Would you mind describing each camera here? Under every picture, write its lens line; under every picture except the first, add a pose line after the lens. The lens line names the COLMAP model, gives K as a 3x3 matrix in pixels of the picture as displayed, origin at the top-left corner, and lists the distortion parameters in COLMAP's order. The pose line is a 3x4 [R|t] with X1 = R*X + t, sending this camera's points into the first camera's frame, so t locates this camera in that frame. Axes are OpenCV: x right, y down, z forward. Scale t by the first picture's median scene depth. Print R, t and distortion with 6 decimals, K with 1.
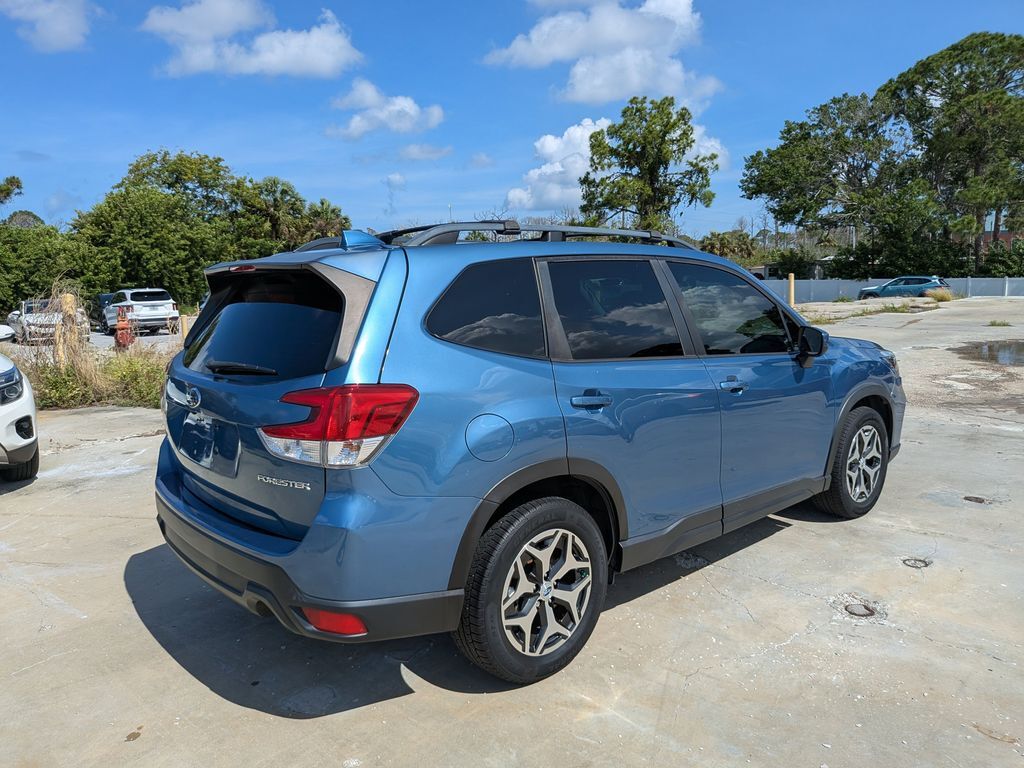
lens RADIAL K [[757.4, 0, 522.3], [0, 757.4, 390.5], [0, 0, 1]] dist [-0.009538, -0.009694]
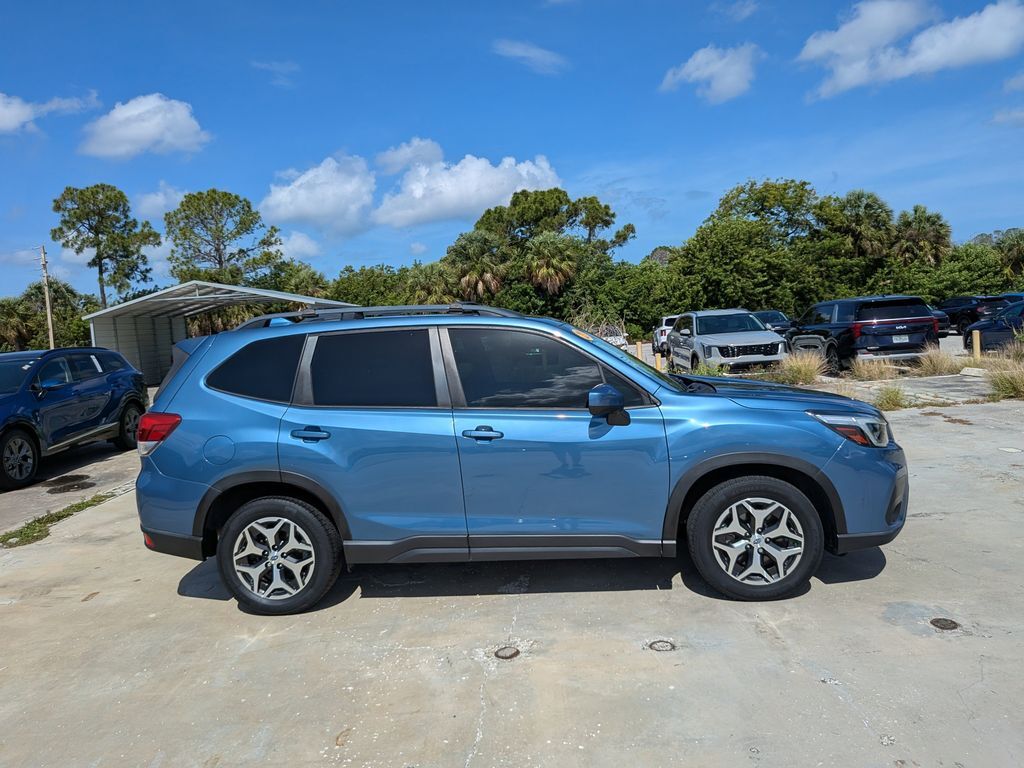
lens RADIAL K [[757.4, 0, 501.2], [0, 757.4, 380.8], [0, 0, 1]] dist [-0.009538, -0.009694]
pose [[0.678388, 0.033255, -0.733951, 0.095216], [-0.057177, 0.998335, -0.007614, -0.006756], [0.732476, 0.047130, 0.679160, 0.019222]]
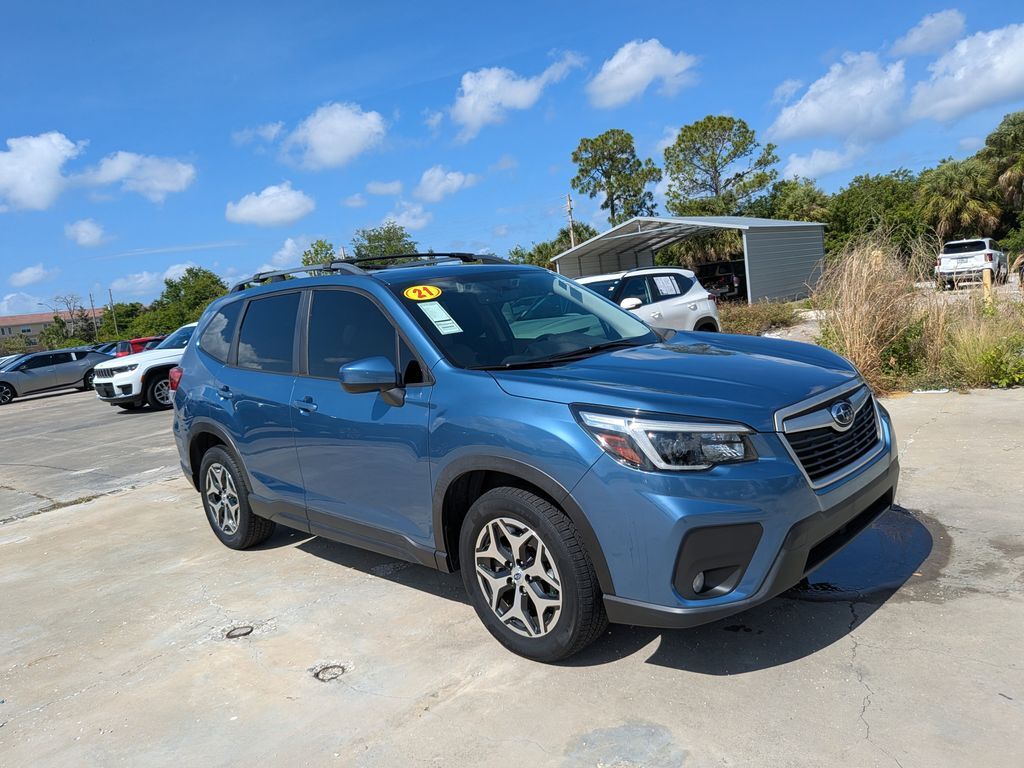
lens RADIAL K [[757.4, 0, 504.9], [0, 757.4, 388.2], [0, 0, 1]] dist [-0.009538, -0.009694]
pose [[0.011640, 0.134837, -0.990799, 0.114558], [-0.026192, 0.990568, 0.134498, -0.015700], [0.999589, 0.024385, 0.015062, 0.106891]]
